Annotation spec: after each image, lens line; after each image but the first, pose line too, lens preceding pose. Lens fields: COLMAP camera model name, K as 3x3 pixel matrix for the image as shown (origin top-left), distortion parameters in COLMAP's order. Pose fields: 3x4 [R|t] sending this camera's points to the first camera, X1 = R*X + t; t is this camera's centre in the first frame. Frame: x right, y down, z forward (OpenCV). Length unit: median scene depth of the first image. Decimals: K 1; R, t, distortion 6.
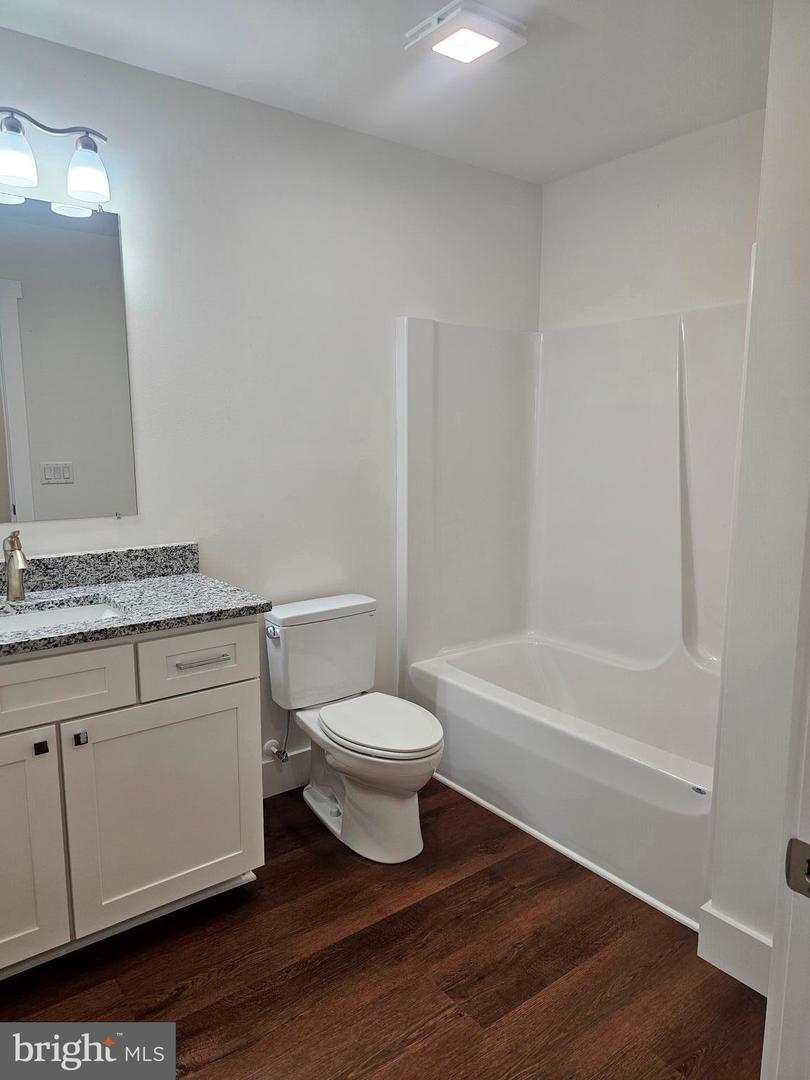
lens RADIAL K [[721.3, 0, 407.3], [0, 721.3, 545.9], [0, 0, 1]] dist [0.051864, -0.046281]
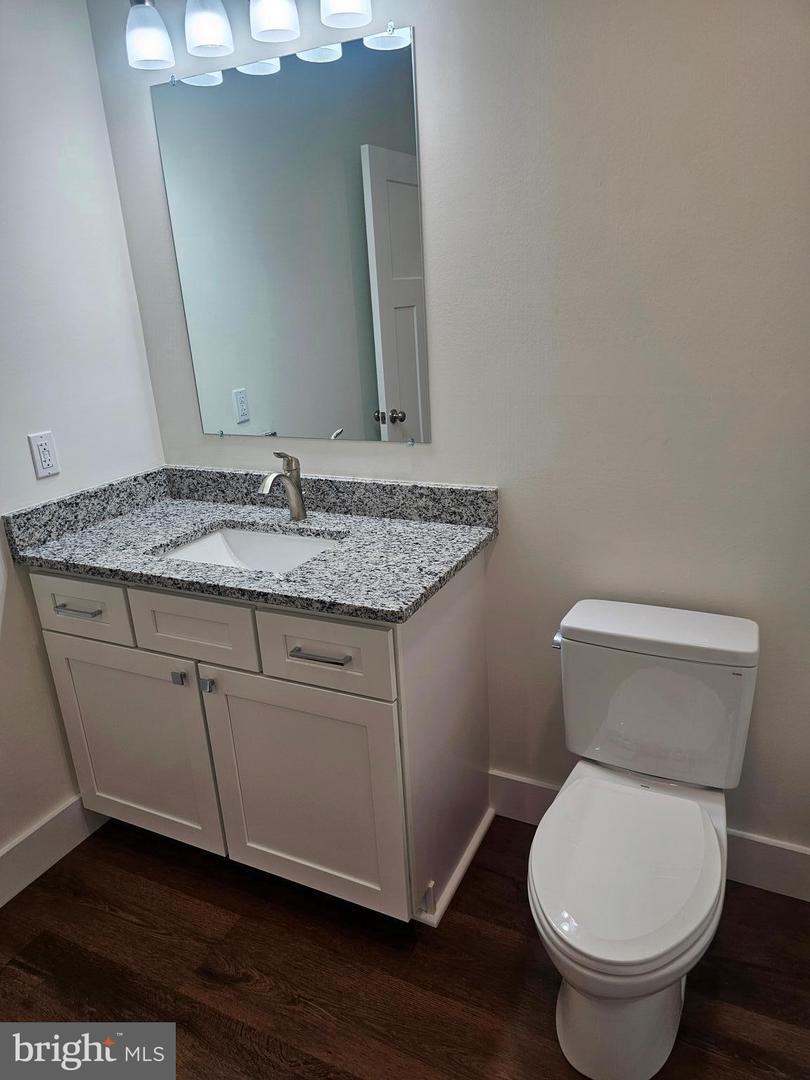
lens RADIAL K [[721.3, 0, 405.3], [0, 721.3, 533.2], [0, 0, 1]] dist [0.051864, -0.046281]
pose [[0.443389, 0.256699, -0.858785, 0.347914], [-0.082921, 0.965752, 0.245861, -0.147861], [0.892486, -0.037801, 0.449489, 0.628437]]
